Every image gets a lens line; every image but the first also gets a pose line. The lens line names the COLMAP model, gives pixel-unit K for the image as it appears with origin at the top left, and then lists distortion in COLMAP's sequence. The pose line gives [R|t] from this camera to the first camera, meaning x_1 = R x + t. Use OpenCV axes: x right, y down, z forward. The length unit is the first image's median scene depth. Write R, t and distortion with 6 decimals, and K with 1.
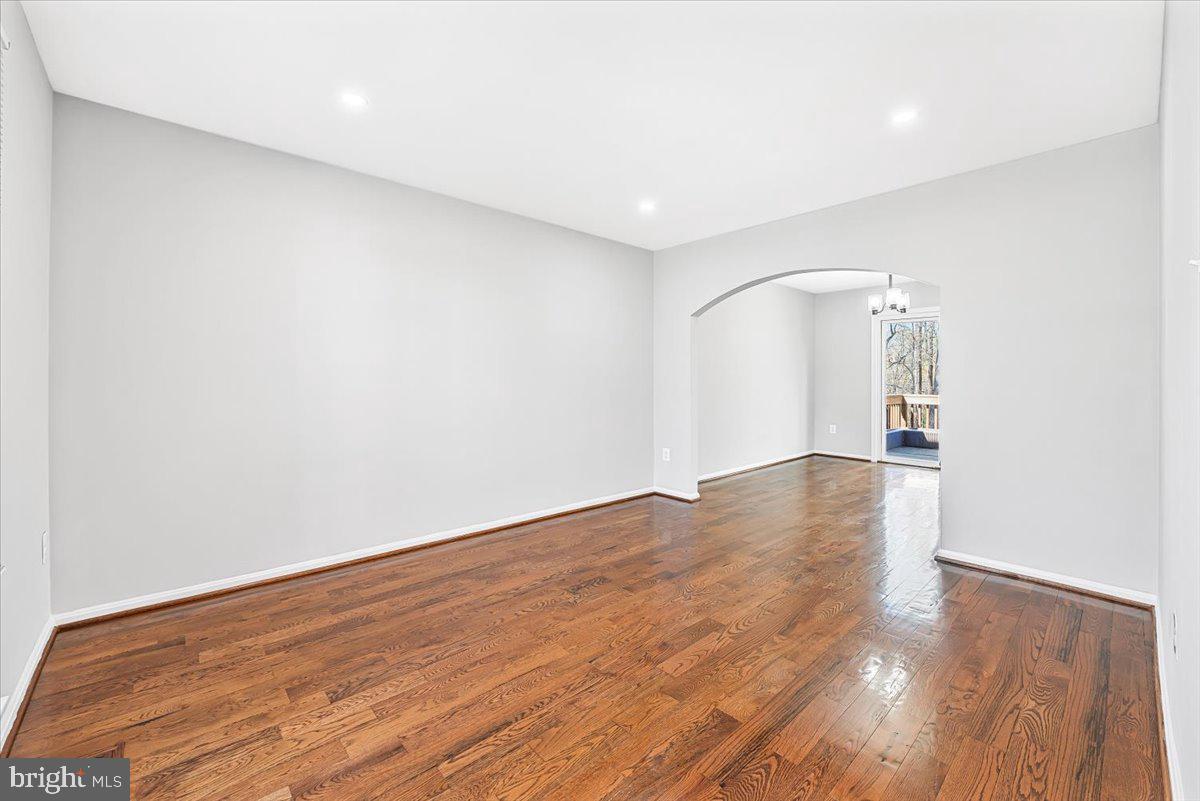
lens RADIAL K [[482.5, 0, 605.4], [0, 482.5, 381.6], [0, 0, 1]] dist [-0.002289, -0.001751]
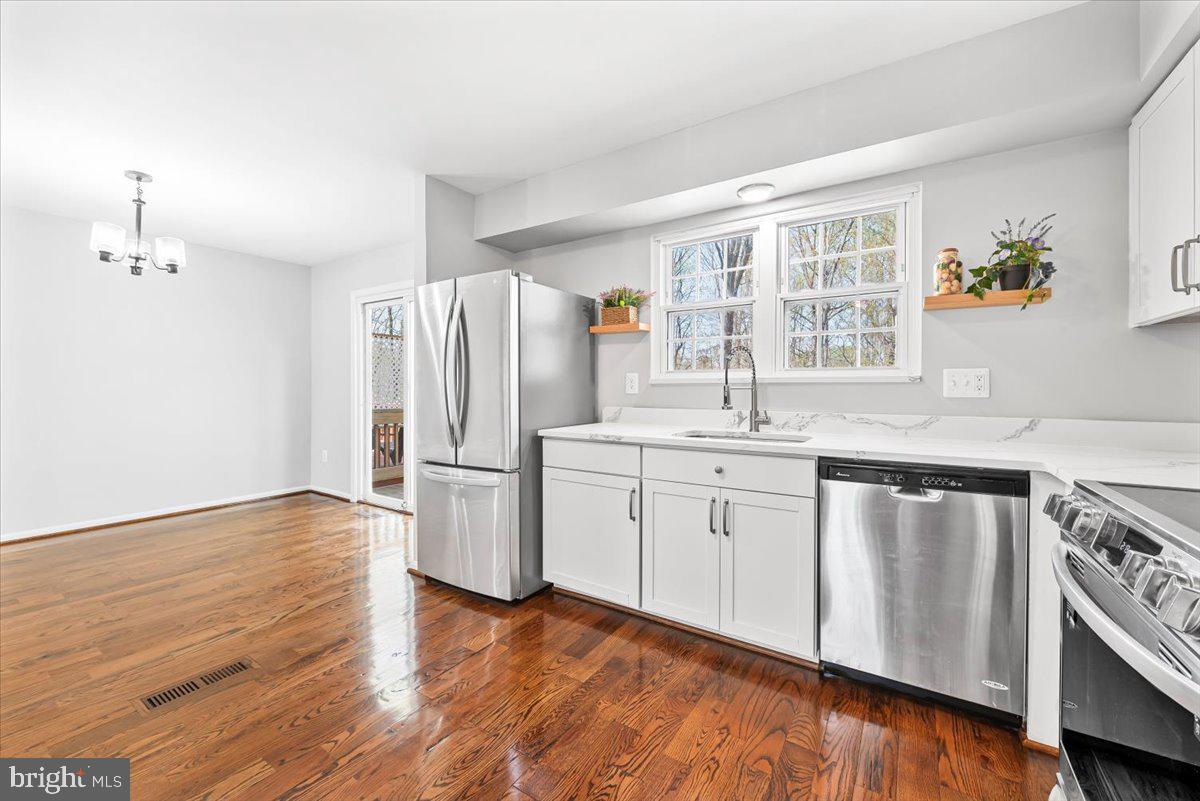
lens RADIAL K [[482.5, 0, 603.1], [0, 482.5, 388.6], [0, 0, 1]] dist [-0.002289, -0.001751]
pose [[0.970474, 0.000073, 0.241208, 2.505216], [0.001340, 0.999983, -0.005695, 0.015188], [-0.241204, 0.005850, 0.970457, 0.755395]]
